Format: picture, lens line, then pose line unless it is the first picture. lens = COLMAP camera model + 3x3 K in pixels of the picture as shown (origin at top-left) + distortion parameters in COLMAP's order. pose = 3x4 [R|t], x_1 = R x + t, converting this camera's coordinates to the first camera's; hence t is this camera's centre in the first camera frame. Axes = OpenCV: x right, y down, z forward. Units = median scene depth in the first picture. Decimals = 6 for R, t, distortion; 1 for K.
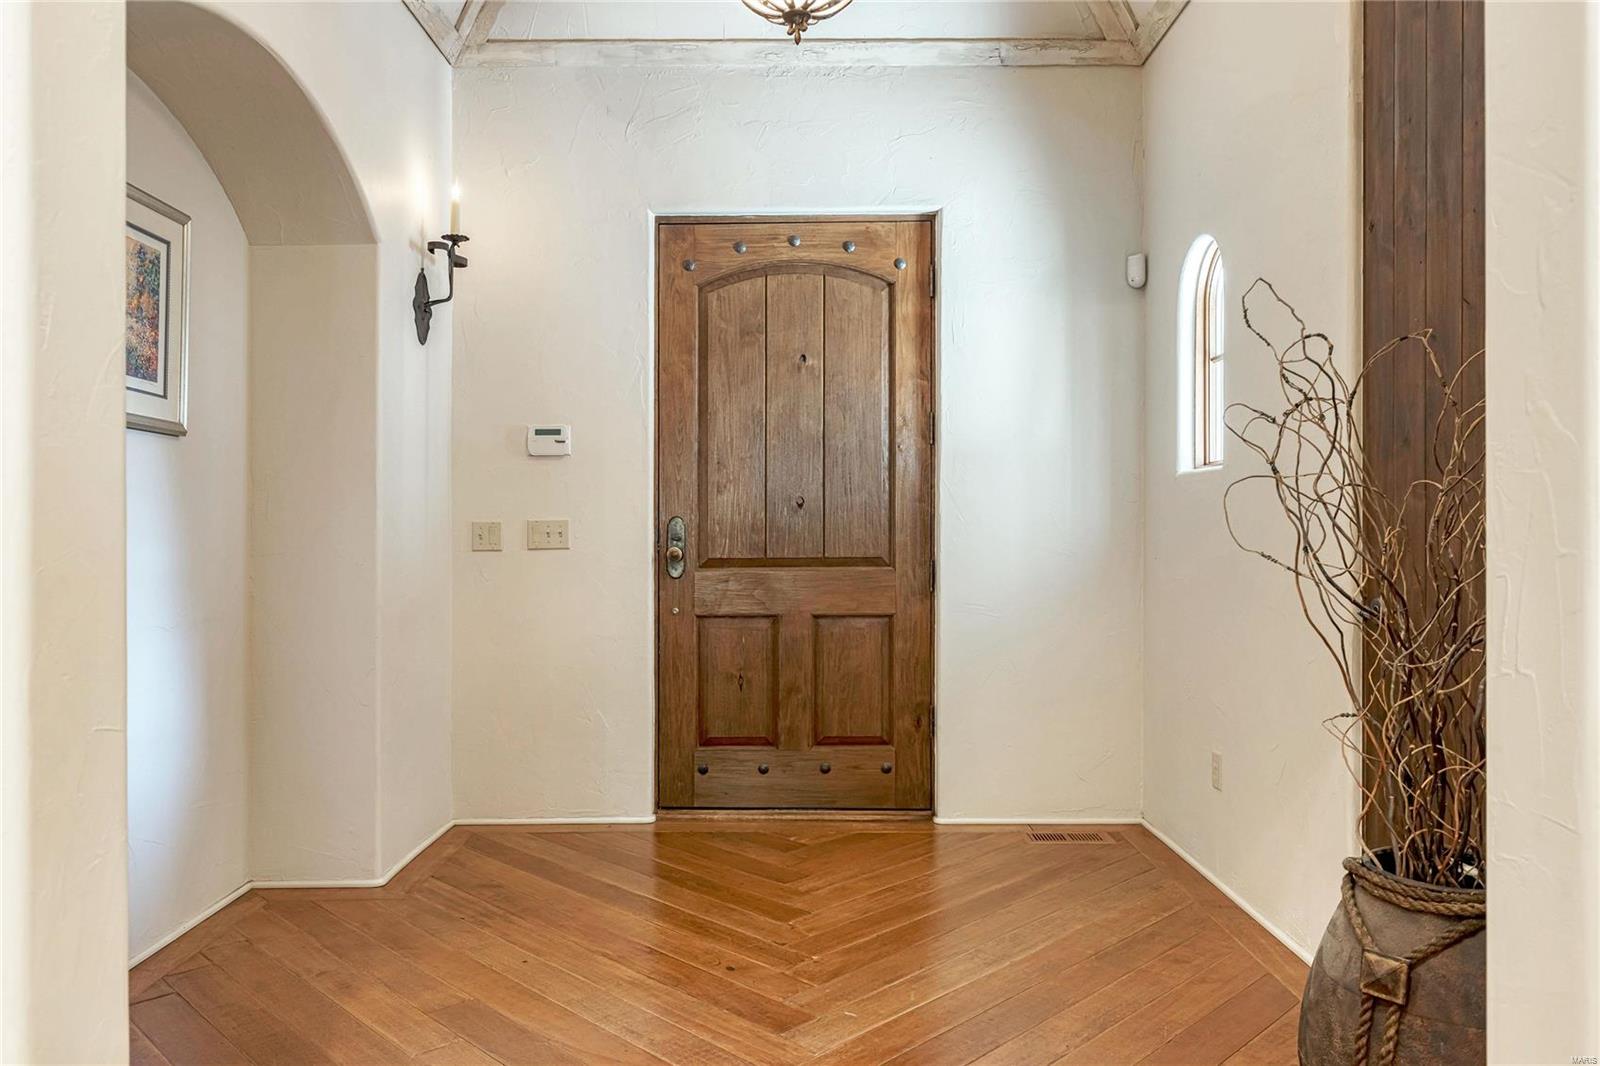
lens RADIAL K [[1116.6, 0, 799.3], [0, 1116.6, 532.5], [0, 0, 1]] dist [0.002203, -0.005248]
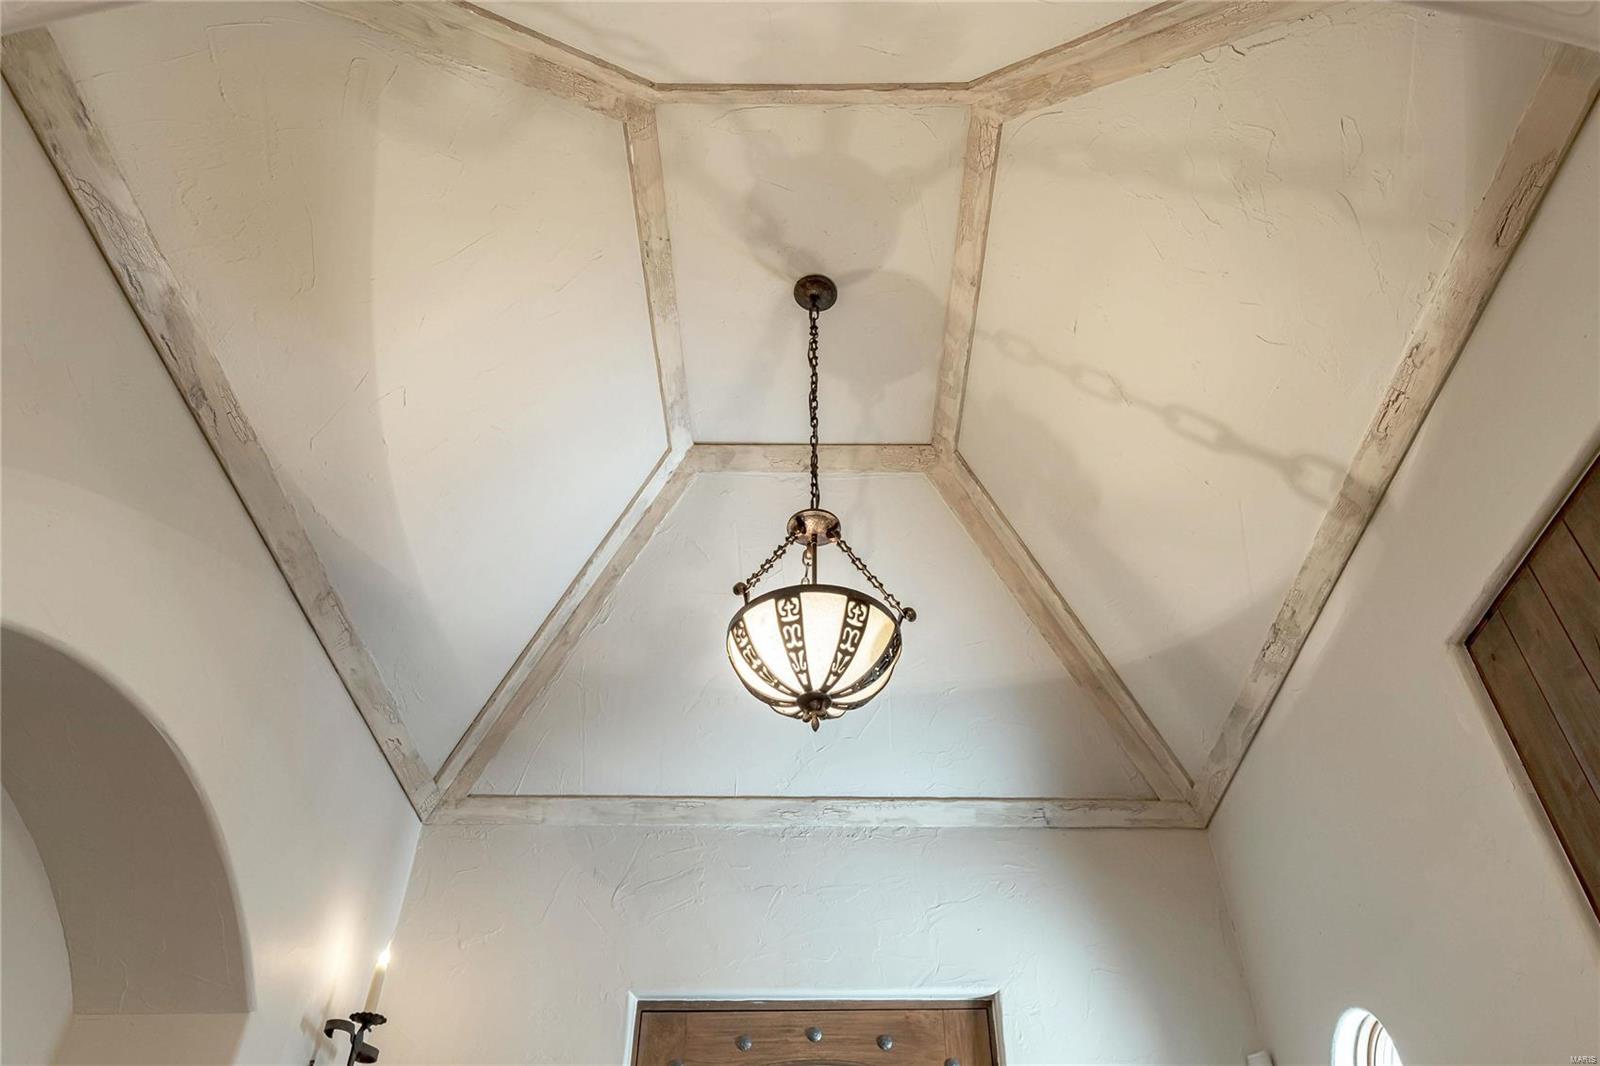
lens RADIAL K [[1116.6, 0, 817.1], [0, 1116.6, 531.0], [0, 0, 1]] dist [0.002203, -0.005248]
pose [[0.999978, -0.006293, -0.002155, 0.001580], [0.003208, 0.740003, -0.672596, 0.002924], [0.005827, 0.672574, 0.740007, 0.195131]]
